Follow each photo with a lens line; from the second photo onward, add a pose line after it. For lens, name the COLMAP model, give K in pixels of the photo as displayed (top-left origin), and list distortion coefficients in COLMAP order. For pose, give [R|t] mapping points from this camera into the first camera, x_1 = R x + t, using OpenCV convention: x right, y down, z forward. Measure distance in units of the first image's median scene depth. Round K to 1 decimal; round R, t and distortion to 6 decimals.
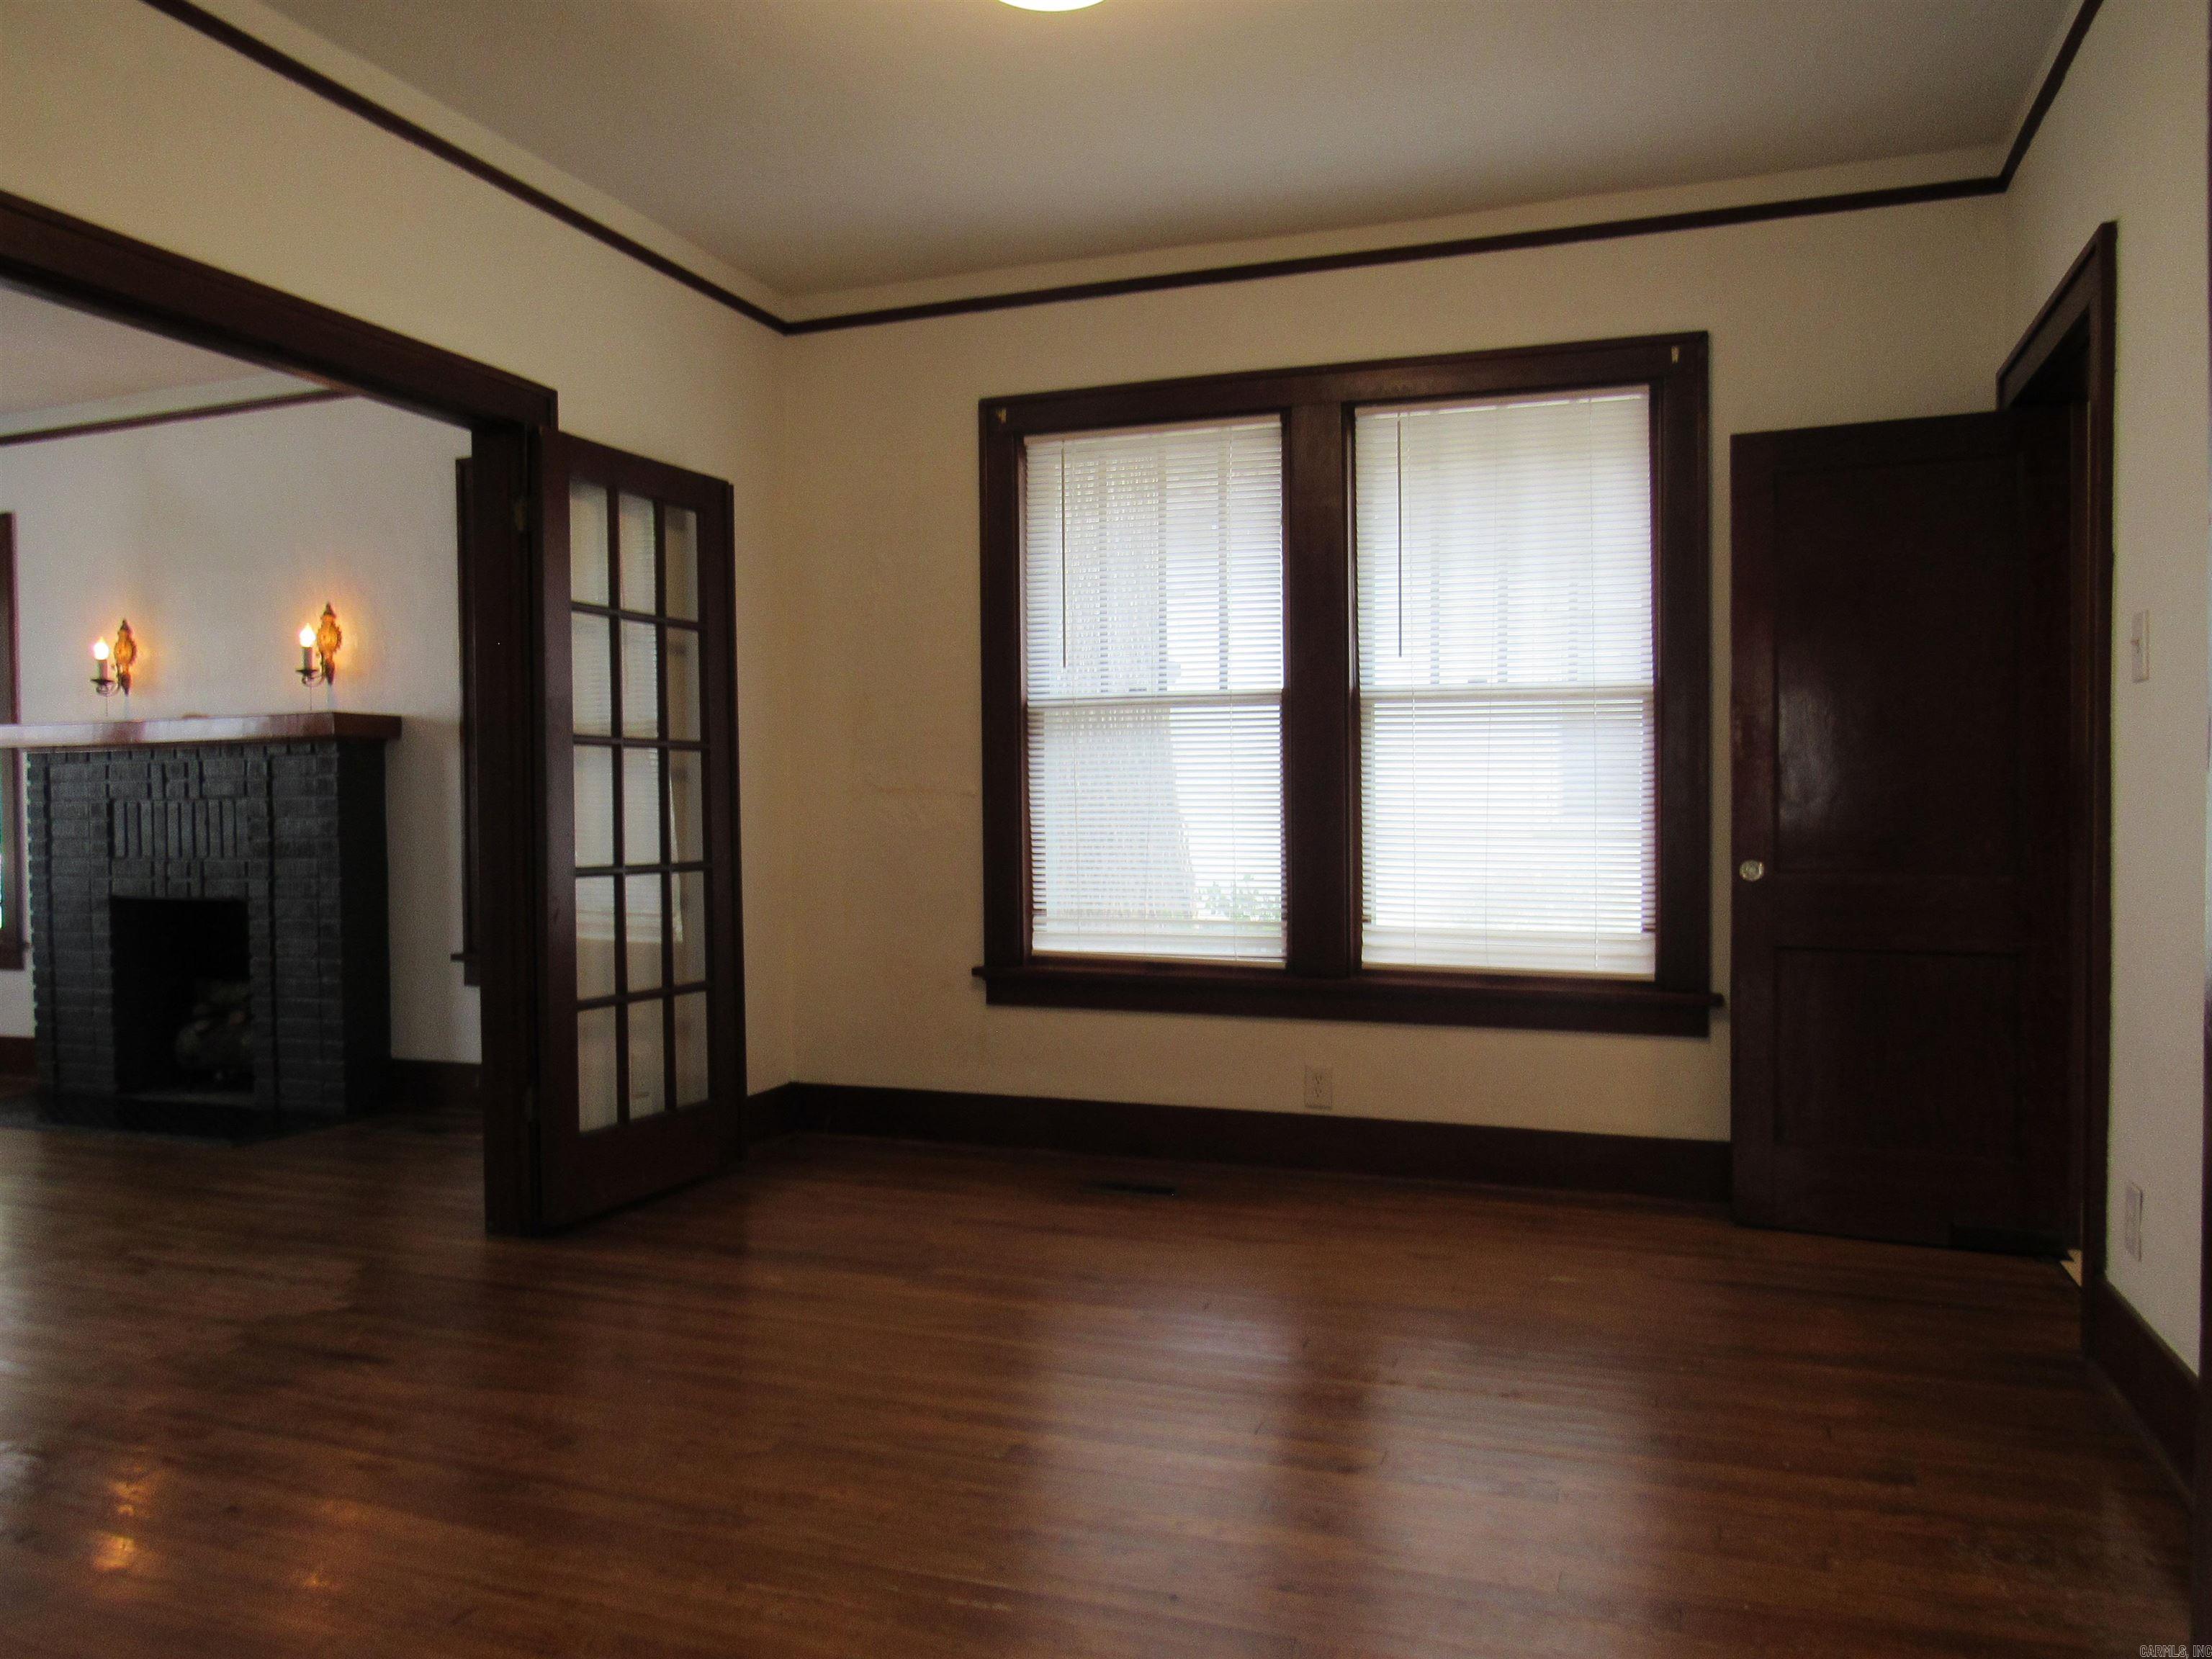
lens RADIAL K [[1594.5, 0, 1092.7], [0, 1594.5, 836.4], [0, 0, 1]] dist [-0.010381, -0.003476]
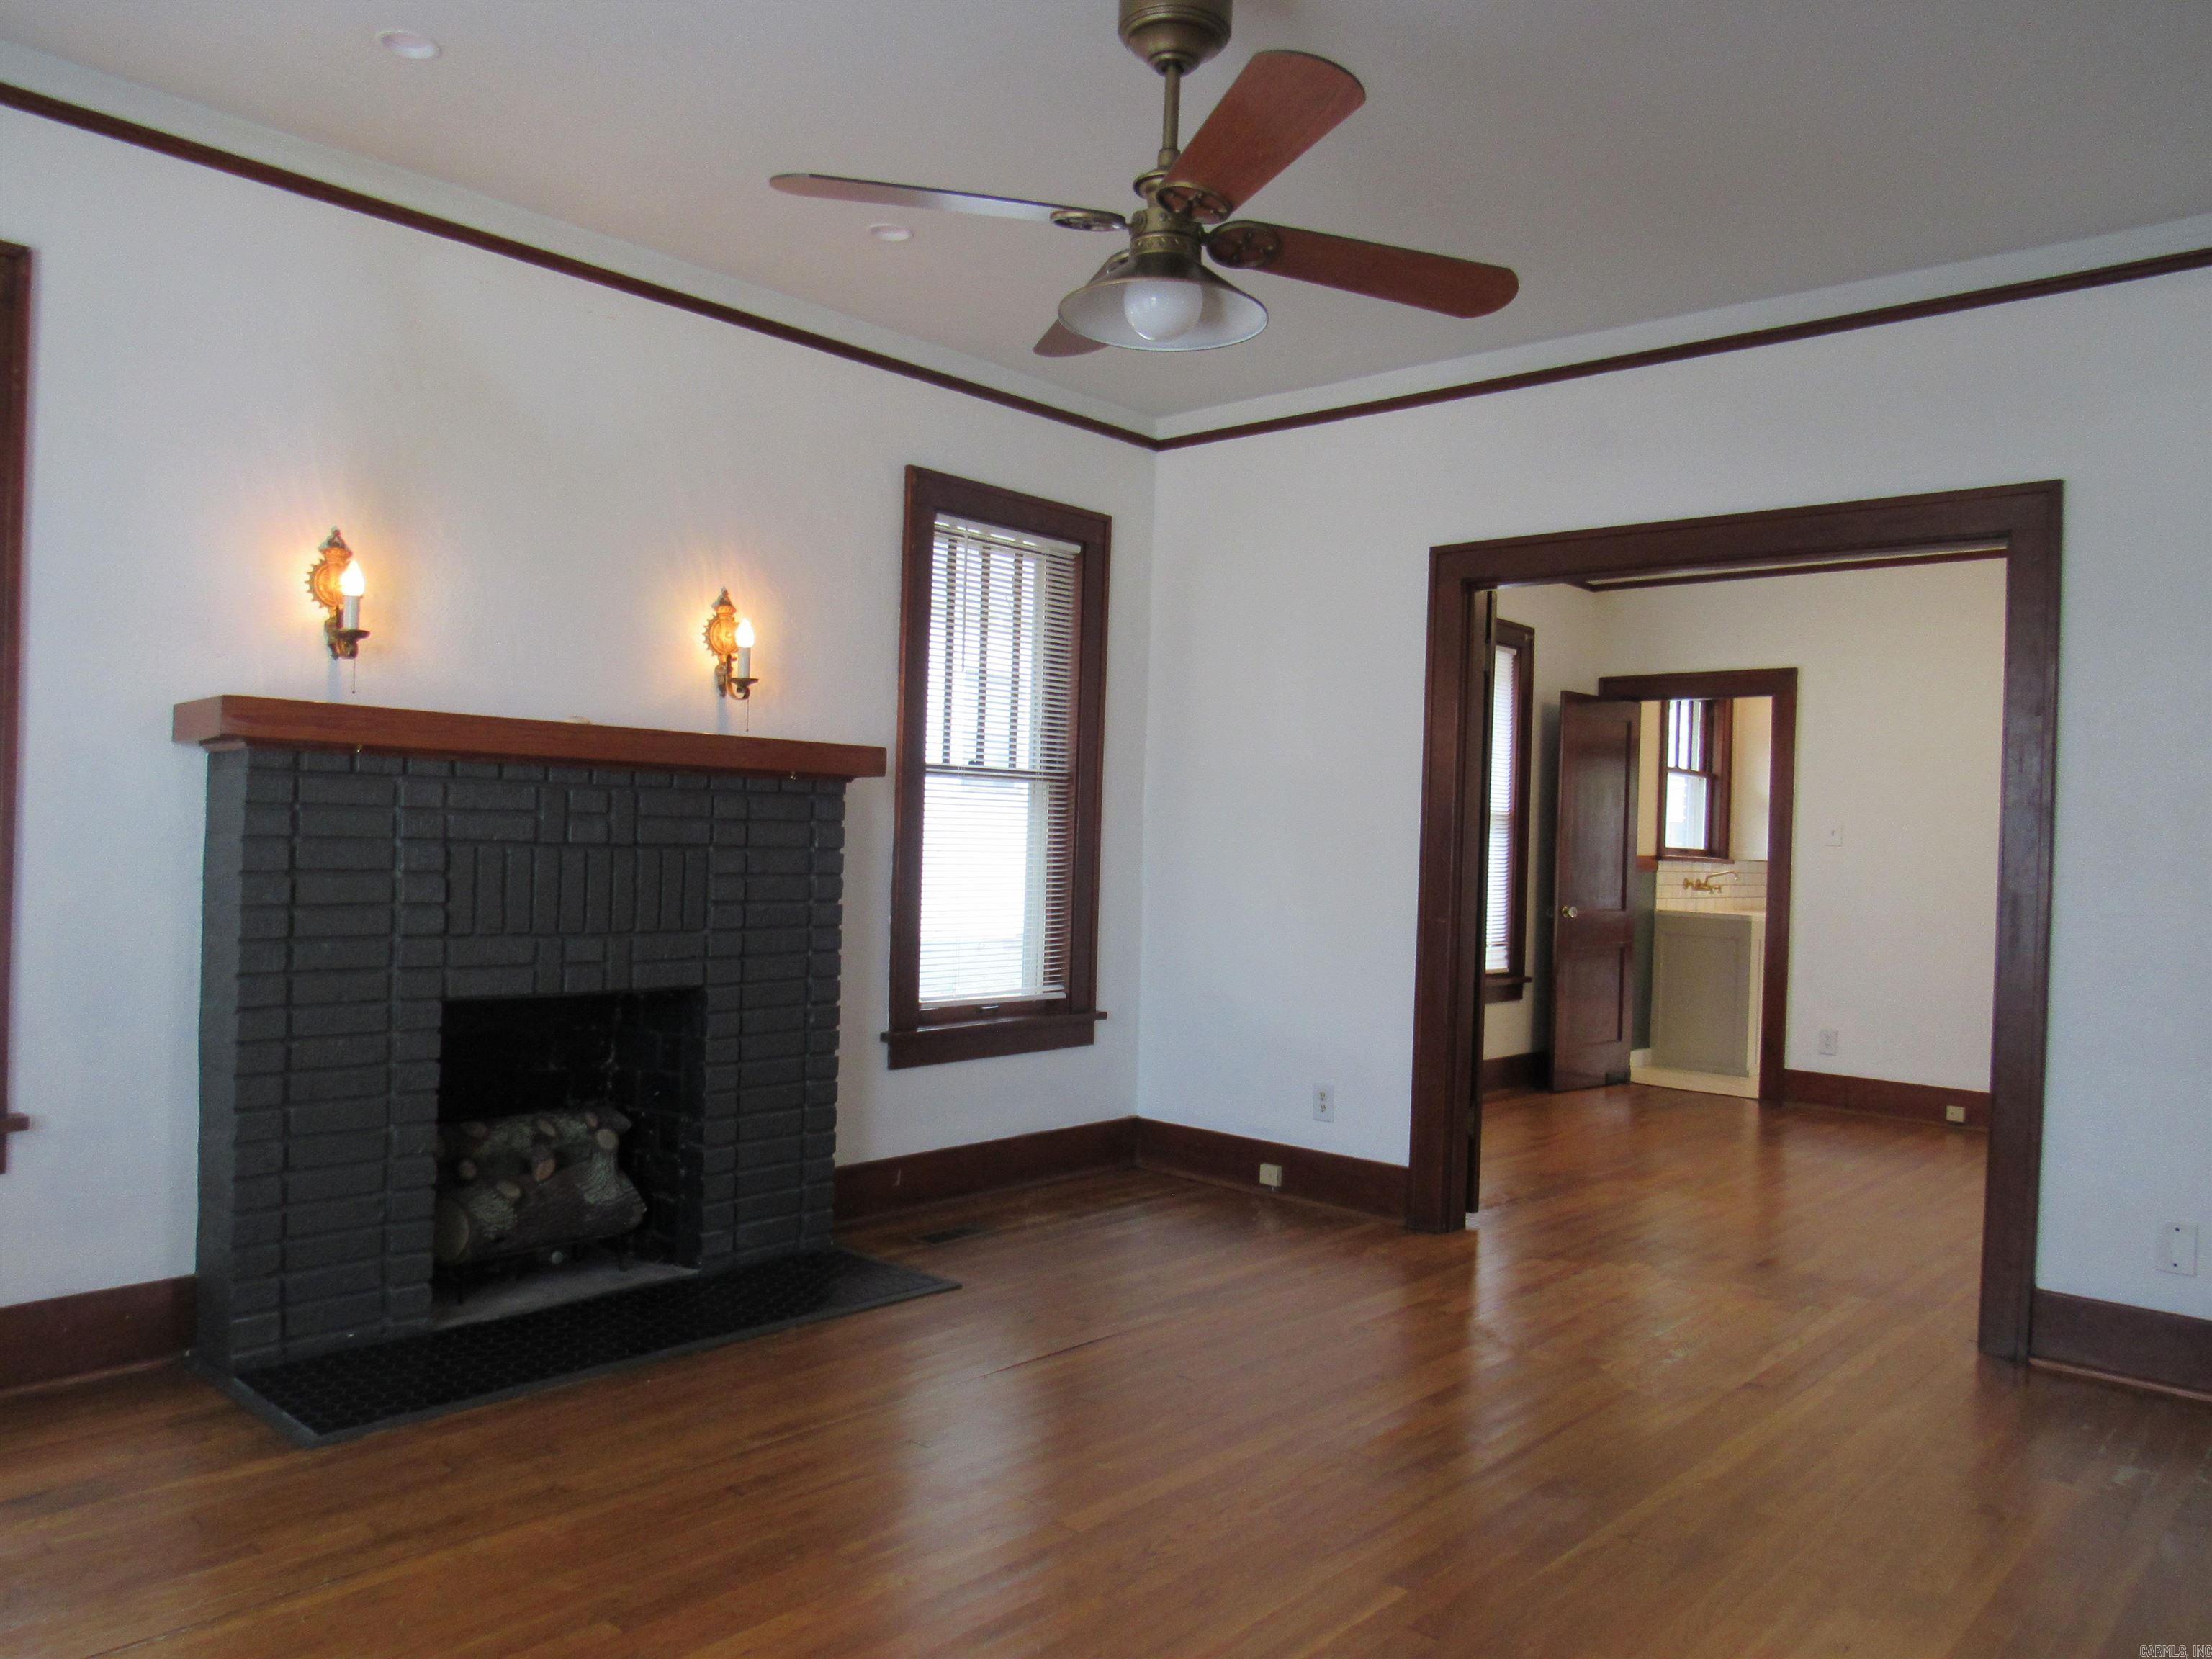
lens RADIAL K [[1594.5, 0, 1092.7], [0, 1594.5, 836.4], [0, 0, 1]] dist [-0.010381, -0.003476]
pose [[0.364916, 0.022938, 0.930758, -1.121801], [-0.013568, 0.999721, -0.019318, -0.017299], [-0.930942, -0.005579, 0.365126, 0.562023]]
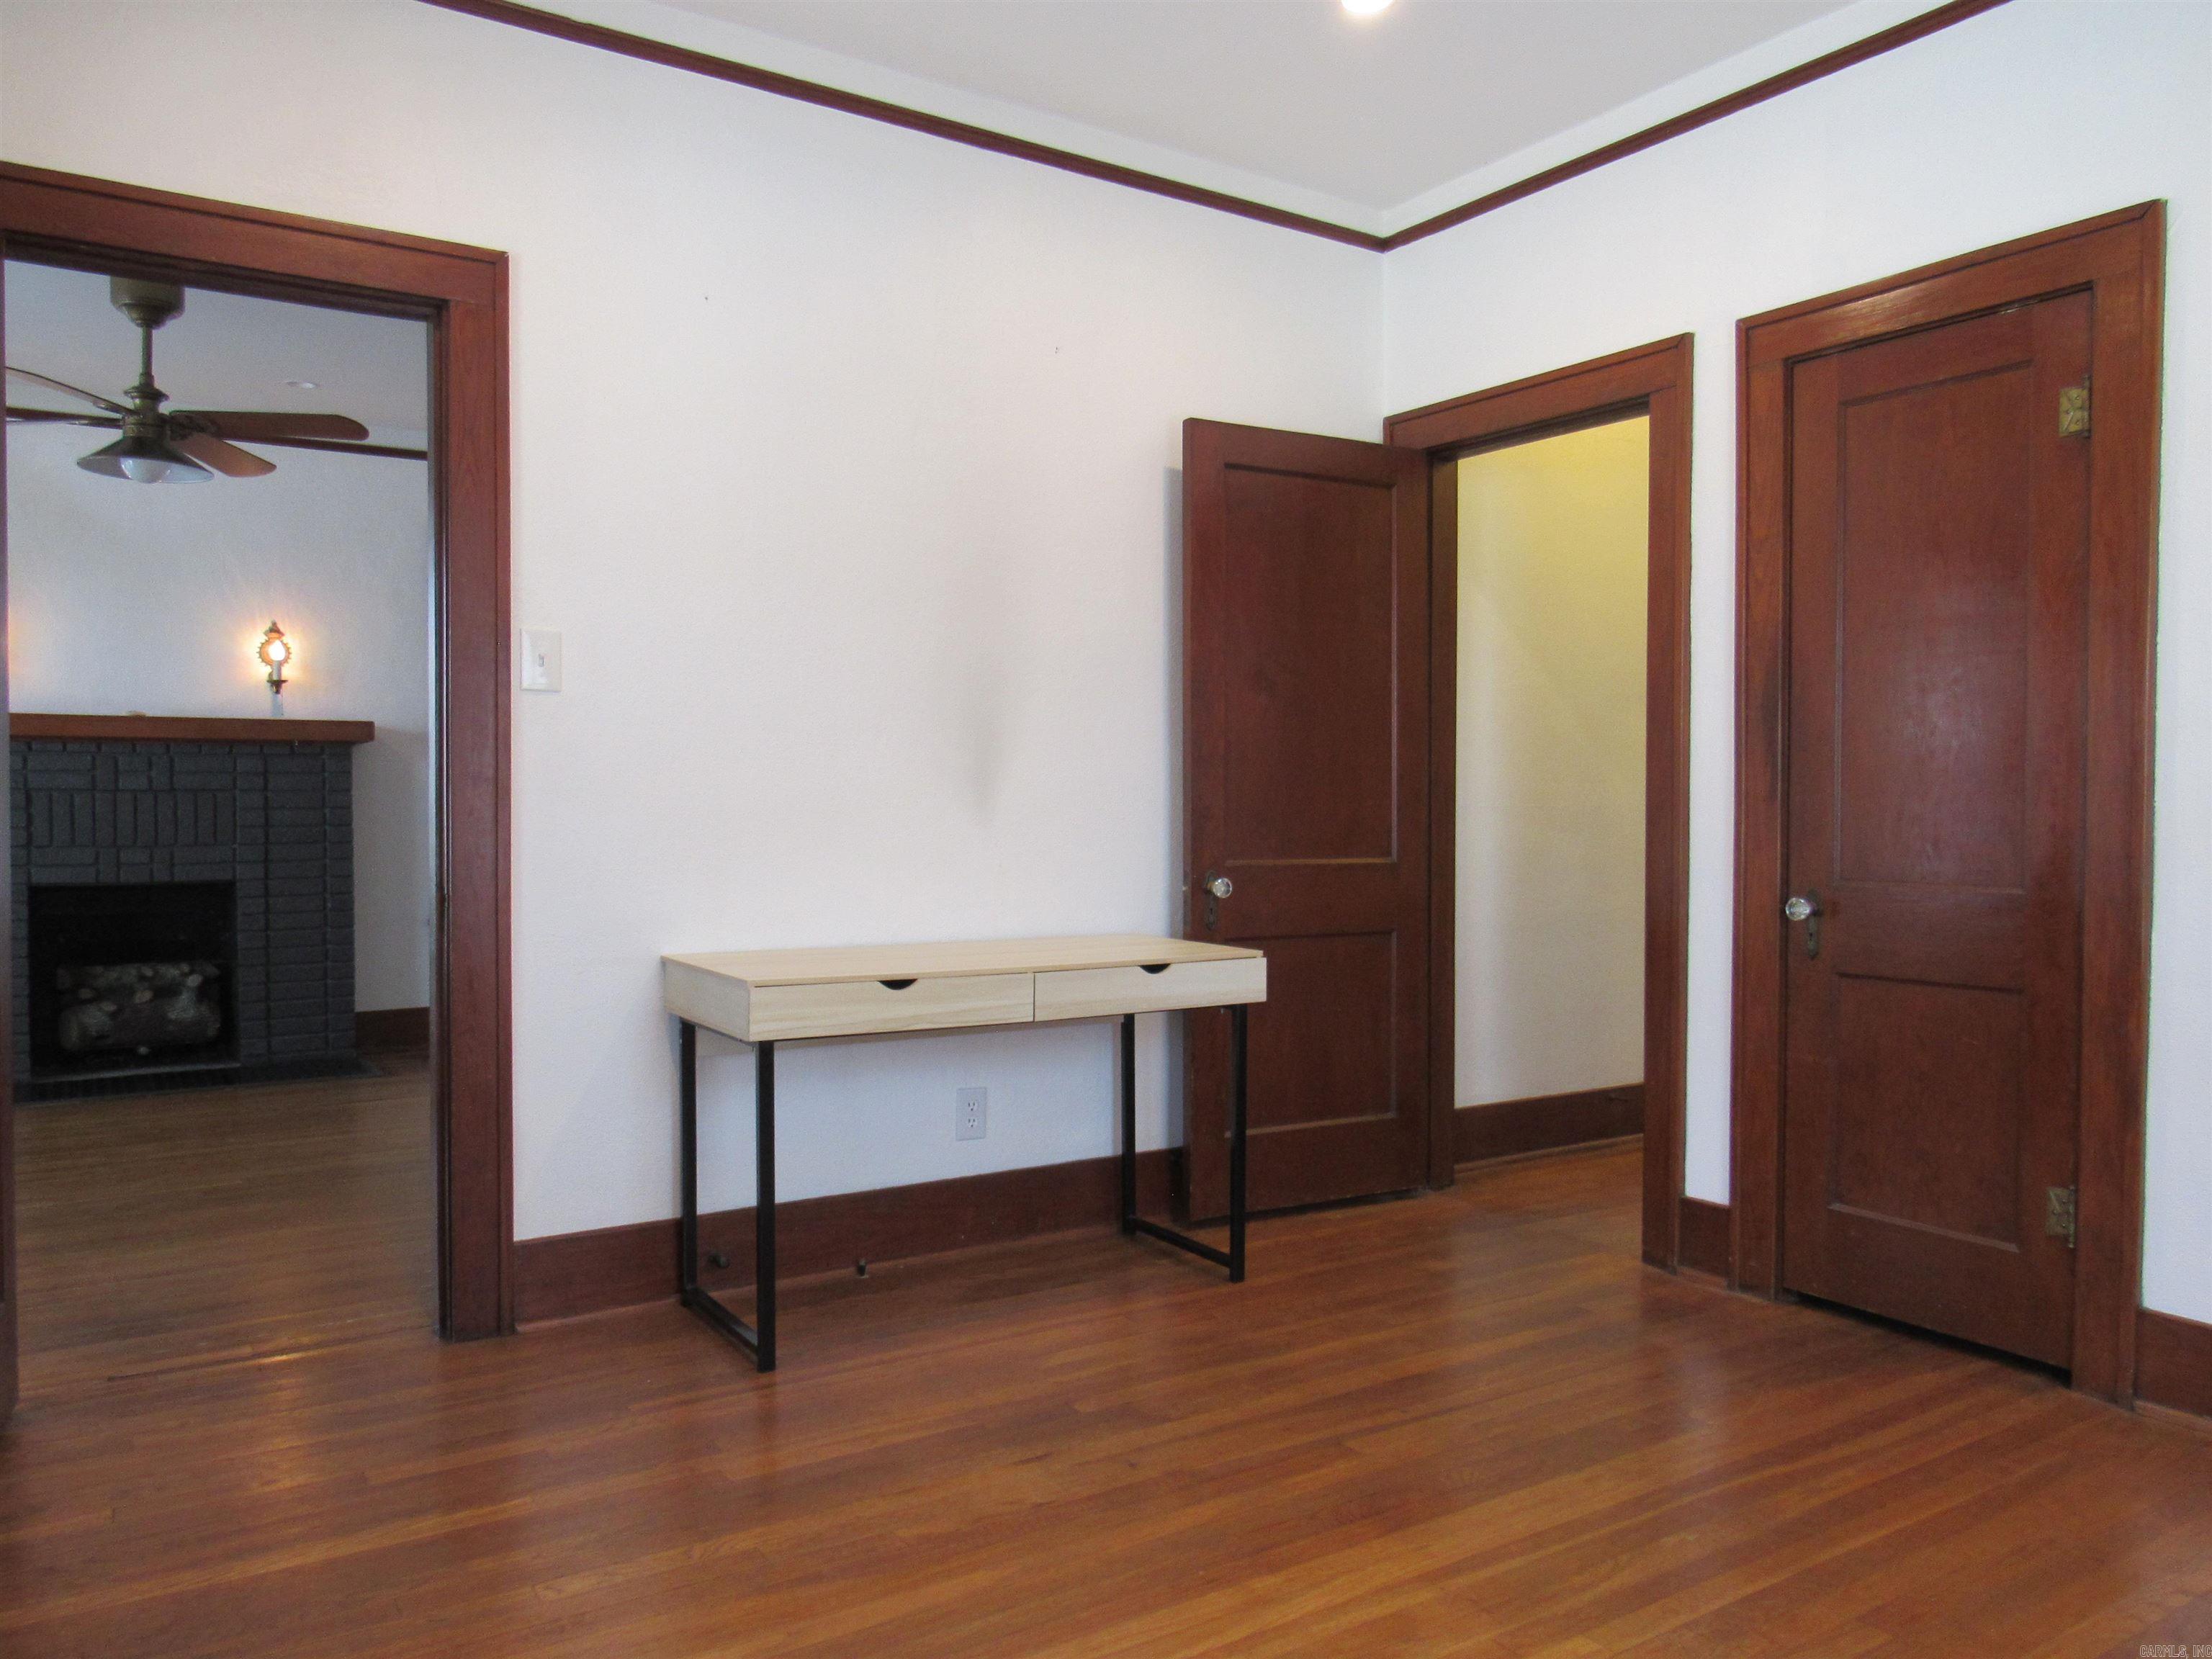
lens RADIAL K [[1594.5, 0, 1092.7], [0, 1594.5, 836.4], [0, 0, 1]] dist [-0.010381, -0.003476]
pose [[0.588592, -0.005443, 0.808412, -1.061559], [0.012925, 0.999913, -0.002678, 0.018175], [-0.808327, 0.012025, 0.588612, -0.146059]]
